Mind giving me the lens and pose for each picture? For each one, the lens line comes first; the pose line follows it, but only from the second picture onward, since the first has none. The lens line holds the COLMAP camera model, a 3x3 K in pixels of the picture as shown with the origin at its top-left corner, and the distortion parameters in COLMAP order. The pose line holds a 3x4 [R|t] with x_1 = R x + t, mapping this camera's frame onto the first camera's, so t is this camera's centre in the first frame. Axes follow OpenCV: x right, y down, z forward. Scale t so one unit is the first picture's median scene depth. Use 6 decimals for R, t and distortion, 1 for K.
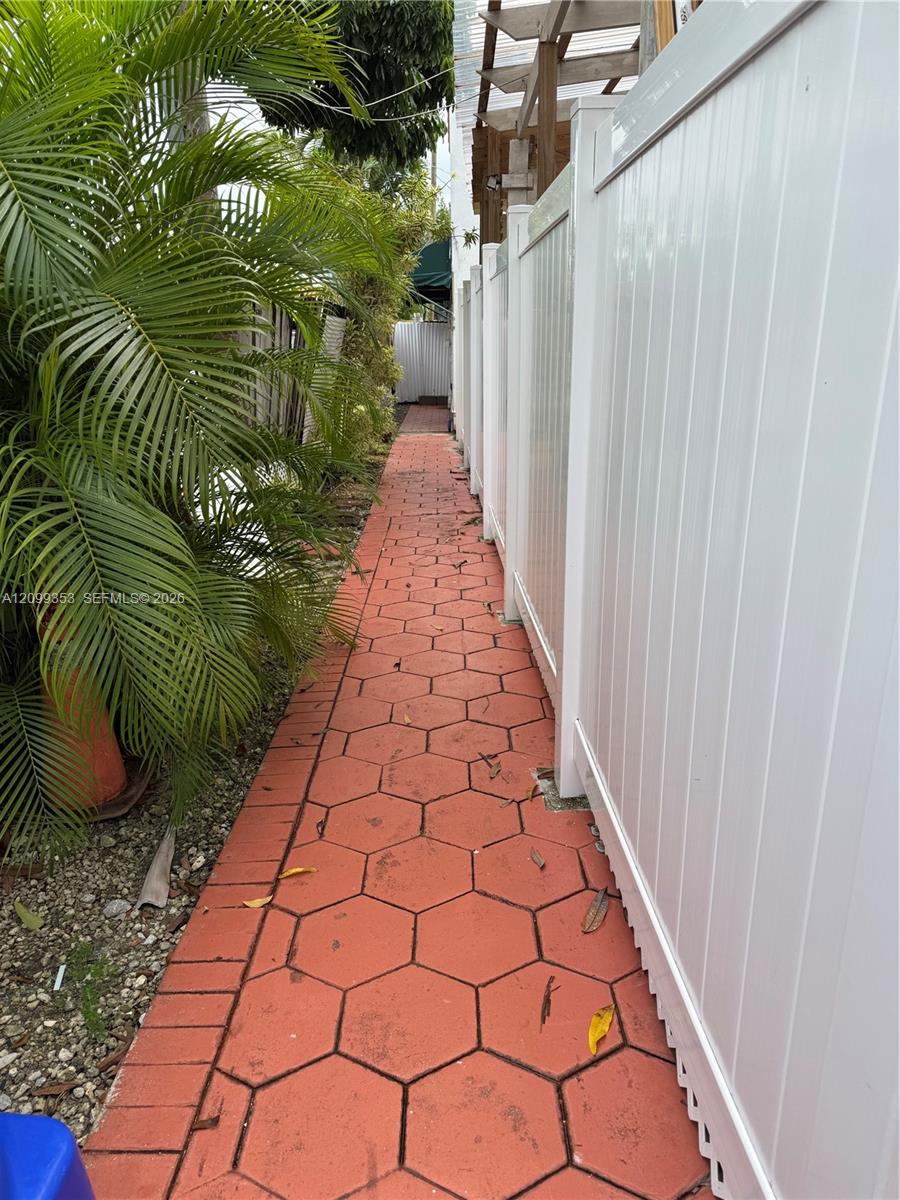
lens RADIAL K [[845.8, 0, 450.7], [0, 845.8, 600.0], [0, 0, 1]] dist [0.014427, 0.005713]
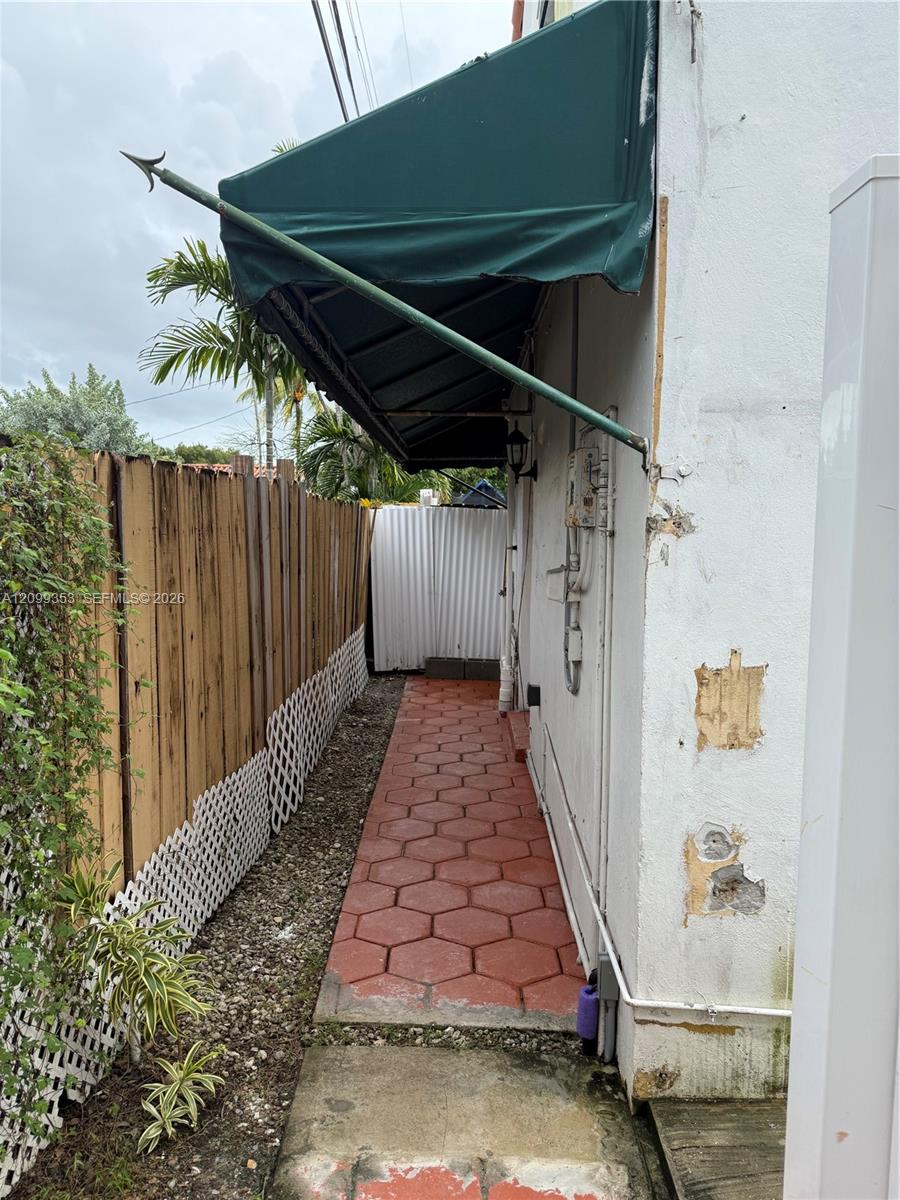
lens RADIAL K [[845.8, 0, 449.8], [0, 845.8, 600.9], [0, 0, 1]] dist [0.014427, 0.005713]
pose [[0.999693, 0.024579, -0.003038, -0.024228], [-0.024659, 0.976407, -0.214526, -0.180557], [-0.002307, 0.214535, 0.976714, 0.565436]]
